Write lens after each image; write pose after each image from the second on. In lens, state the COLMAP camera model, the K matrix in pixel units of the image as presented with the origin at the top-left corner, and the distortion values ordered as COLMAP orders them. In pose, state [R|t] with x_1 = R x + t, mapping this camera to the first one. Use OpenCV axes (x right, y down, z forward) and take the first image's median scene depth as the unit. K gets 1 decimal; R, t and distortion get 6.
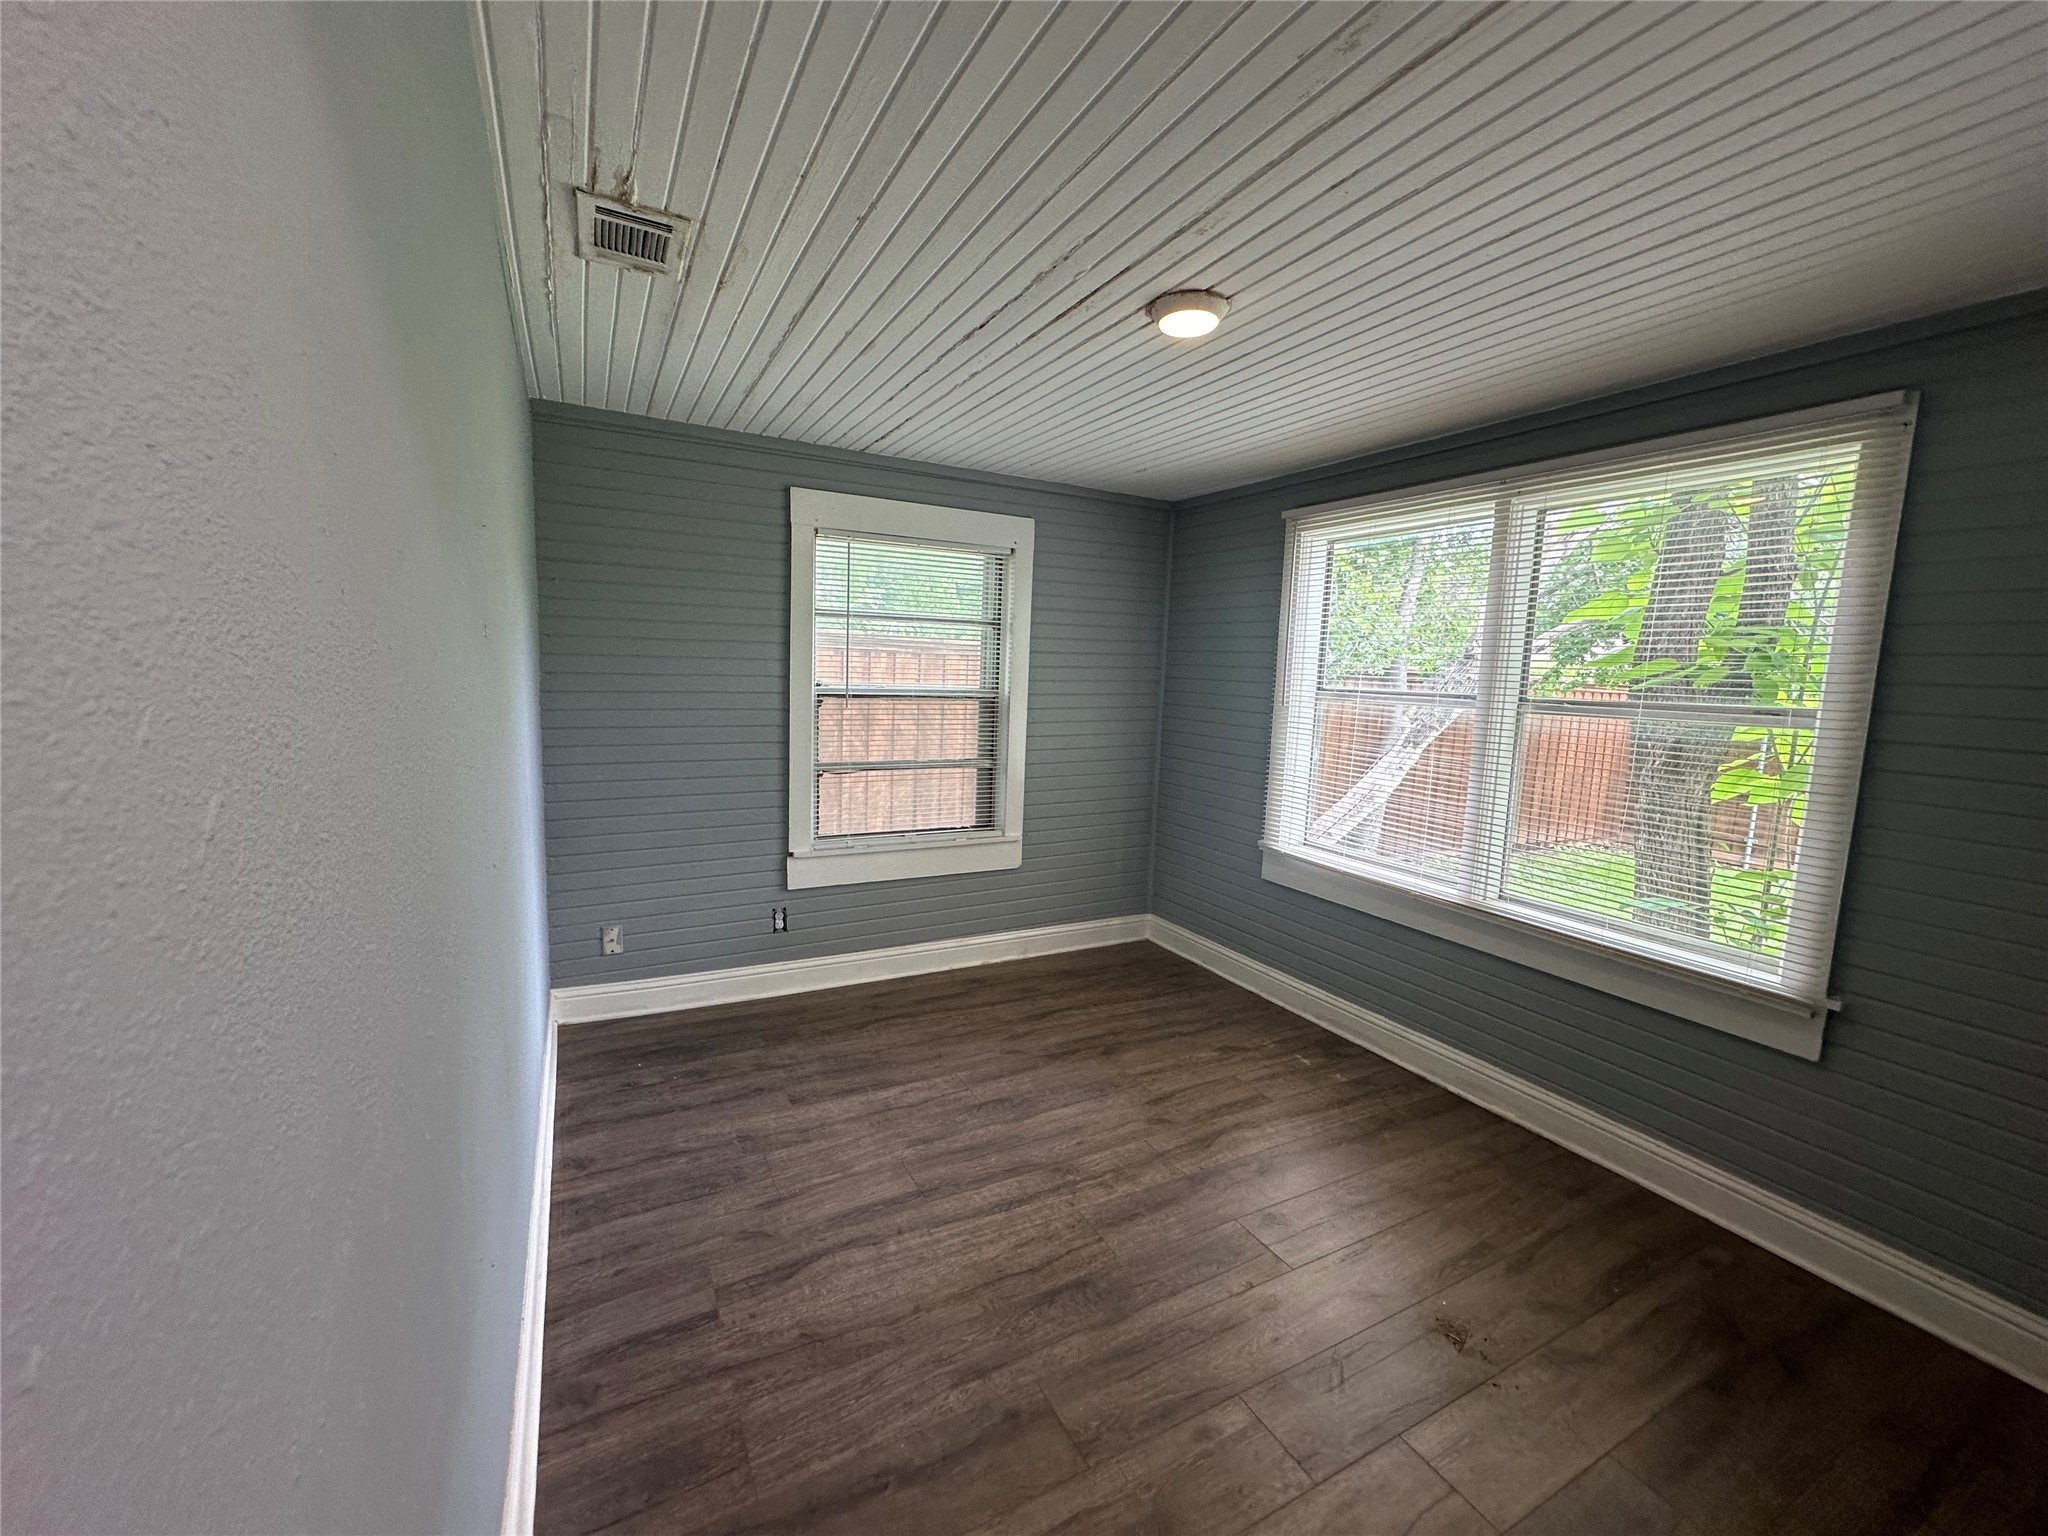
lens RADIAL K [[812.5, 0, 1021.4], [0, 812.5, 765.4], [0, 0, 1]] dist [-0.002978, 0.000212]
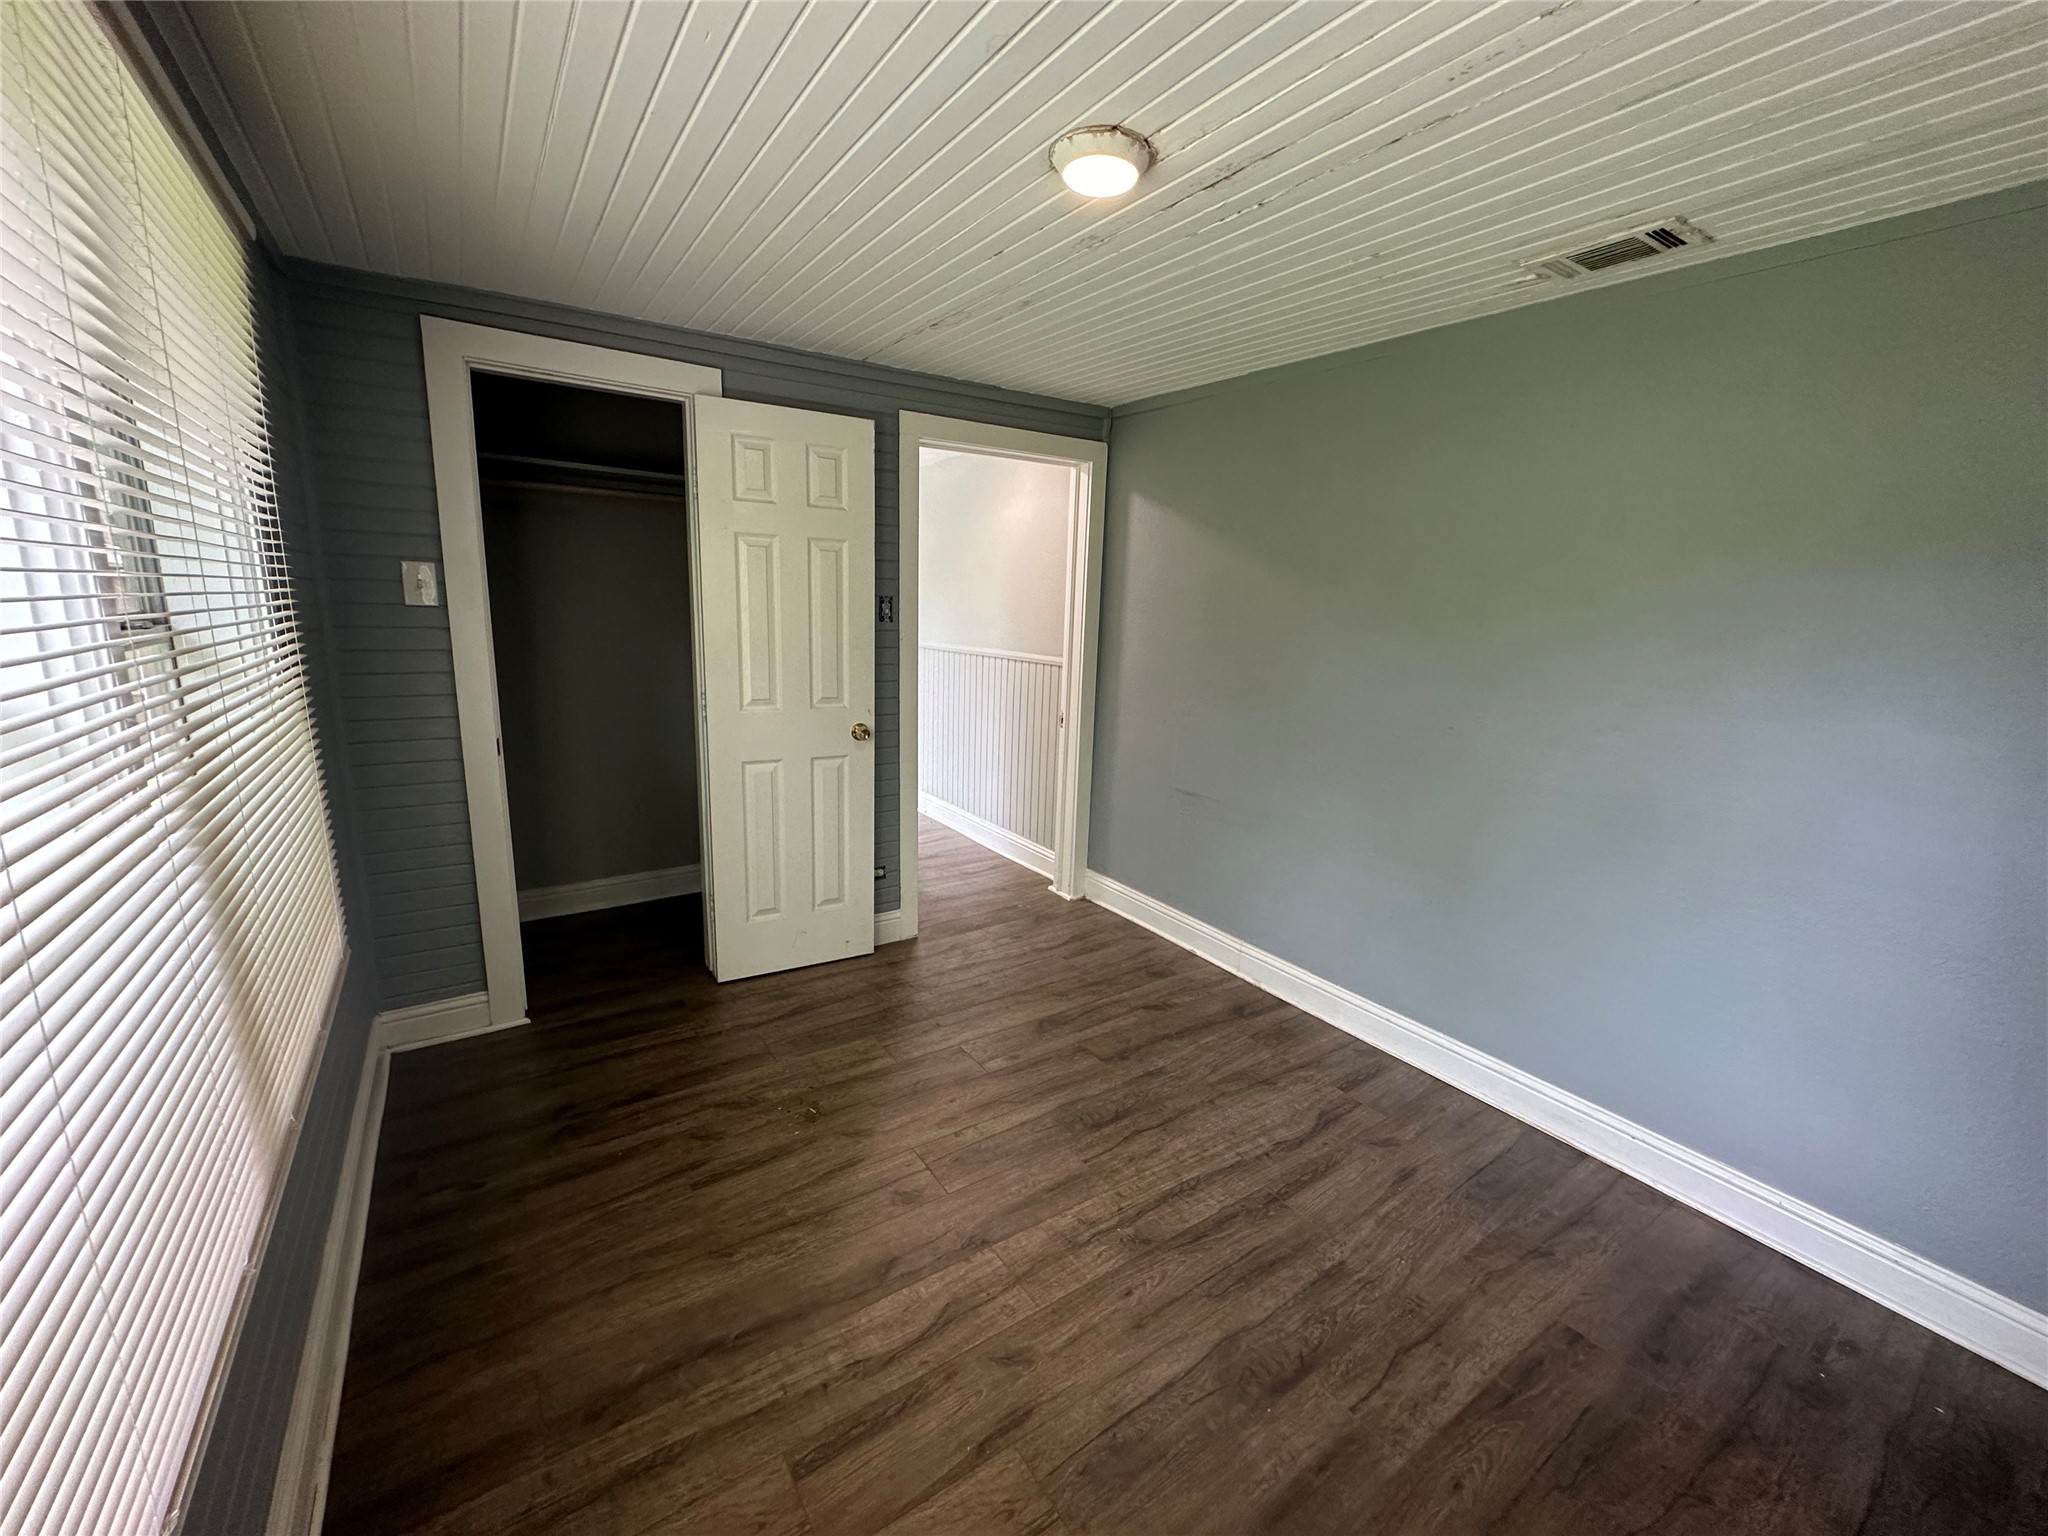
lens RADIAL K [[812.5, 0, 1021.4], [0, 812.5, 765.4], [0, 0, 1]] dist [-0.002978, 0.000212]
pose [[-0.992719, -0.053647, -0.107844, 0.310891], [-0.084280, 0.949028, 0.303714, -0.215693], [0.086054, 0.310592, -0.946640, 1.769999]]
